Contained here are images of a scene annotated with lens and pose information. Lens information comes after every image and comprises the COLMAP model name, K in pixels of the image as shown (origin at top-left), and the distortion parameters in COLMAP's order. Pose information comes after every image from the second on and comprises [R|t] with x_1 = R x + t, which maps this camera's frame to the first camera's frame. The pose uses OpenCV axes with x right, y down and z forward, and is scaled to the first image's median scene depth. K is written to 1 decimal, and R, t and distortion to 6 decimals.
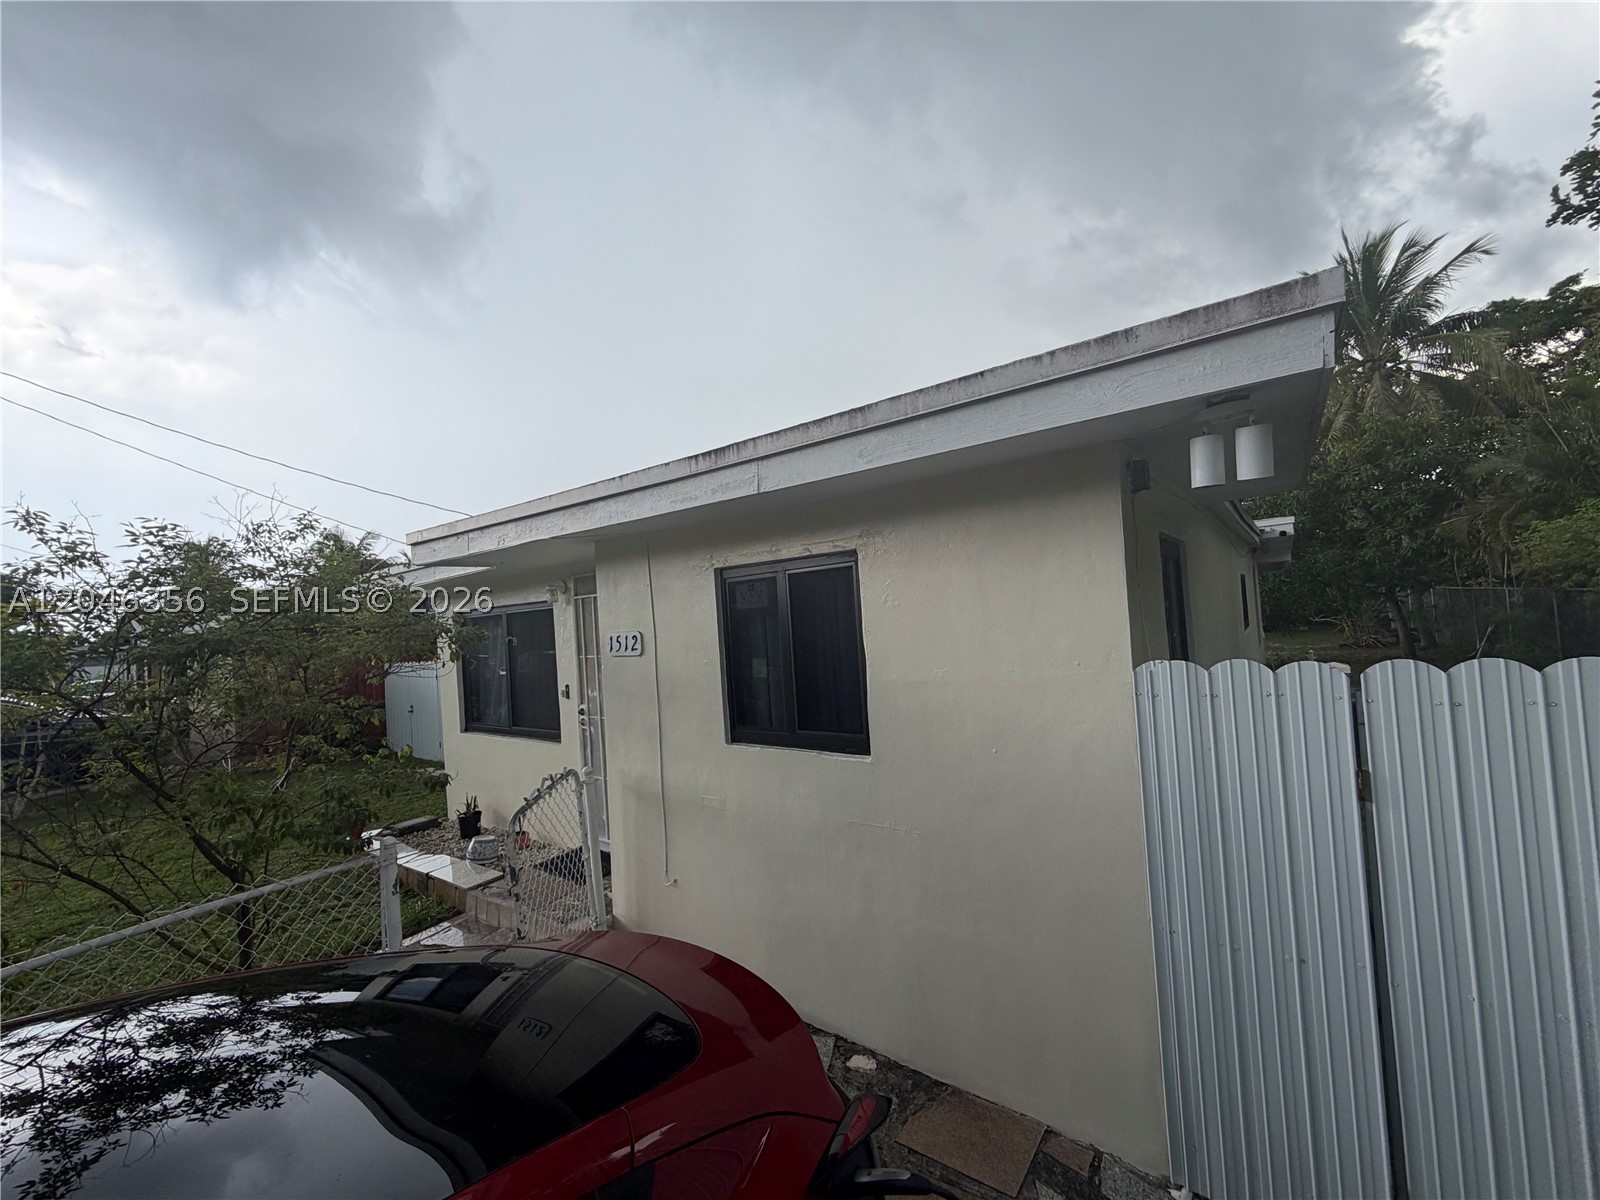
lens RADIAL K [[636.1, 0, 797.0], [0, 636.1, 601.9], [0, 0, 1]] dist [-0.001257, 0.000330]
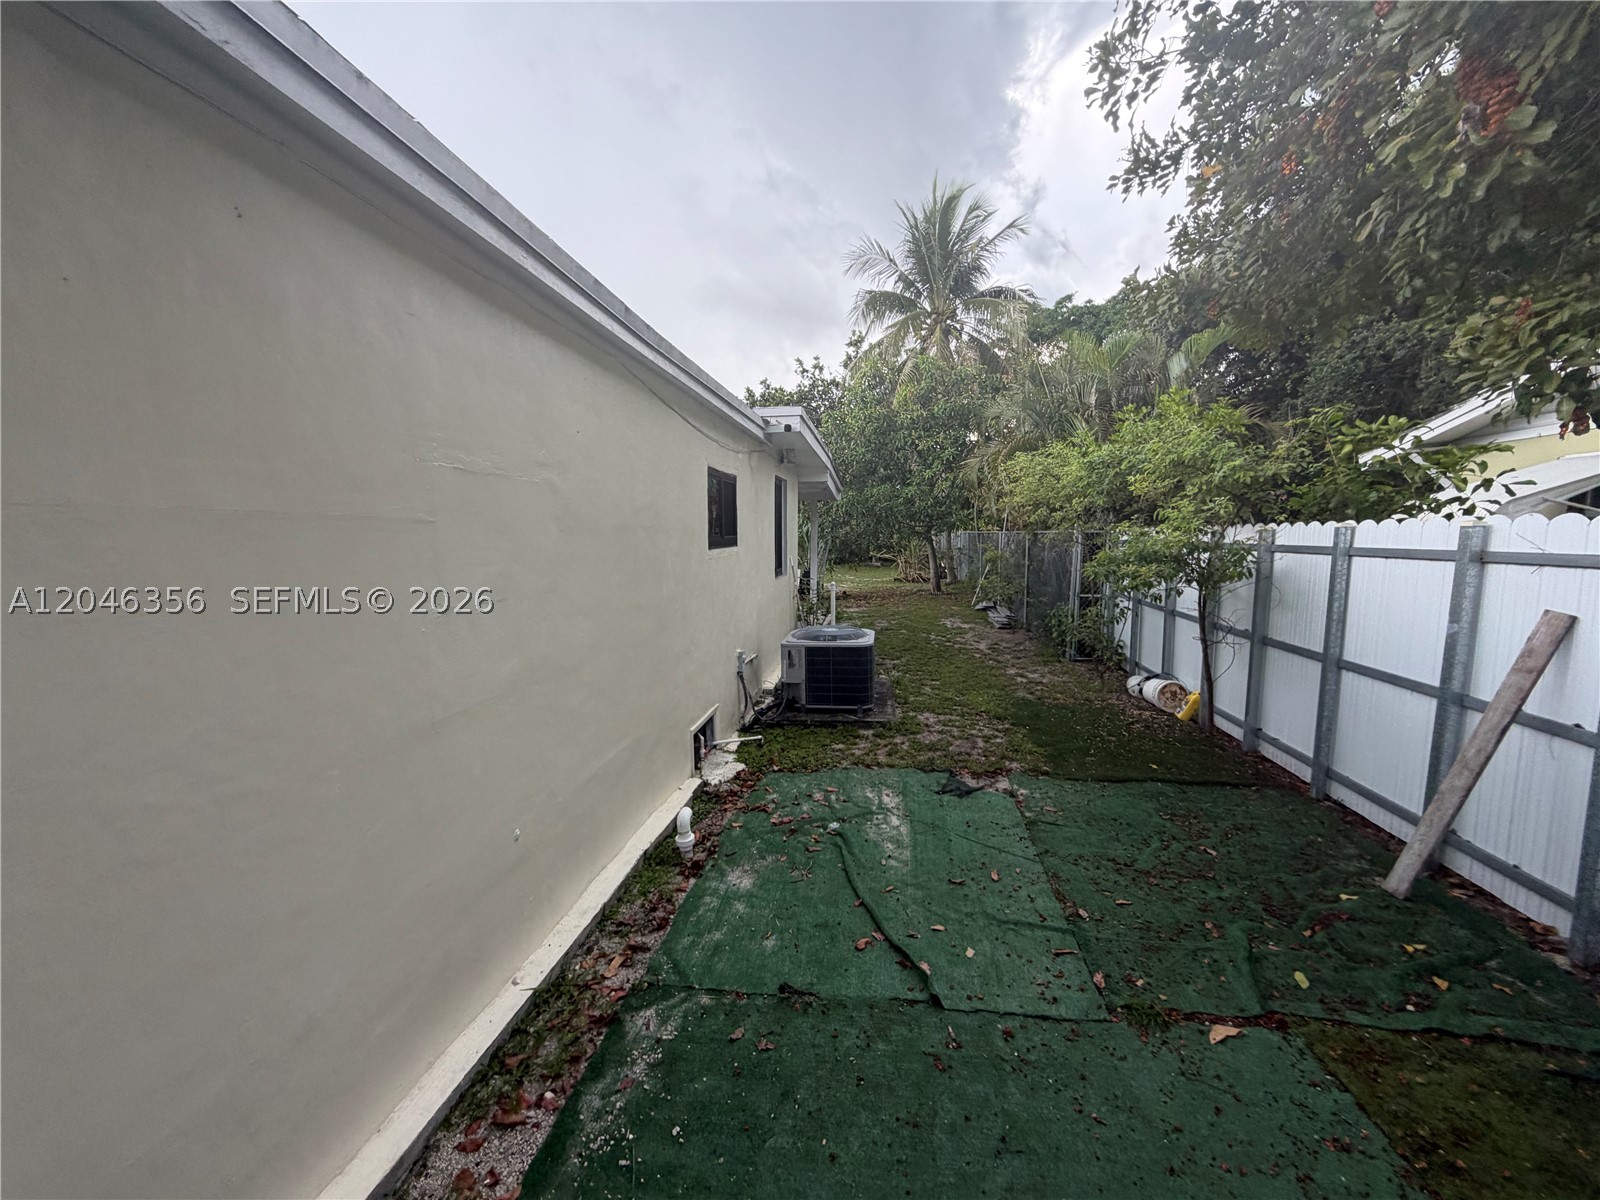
lens RADIAL K [[636.1, 0, 797.0], [0, 636.1, 601.9], [0, 0, 1]] dist [-0.001257, 0.000330]
pose [[0.866656, 0.013600, 0.498722, 0.182554], [-0.073211, 0.992274, 0.100163, 0.010156], [-0.493506, -0.123319, 0.860955, 0.143853]]
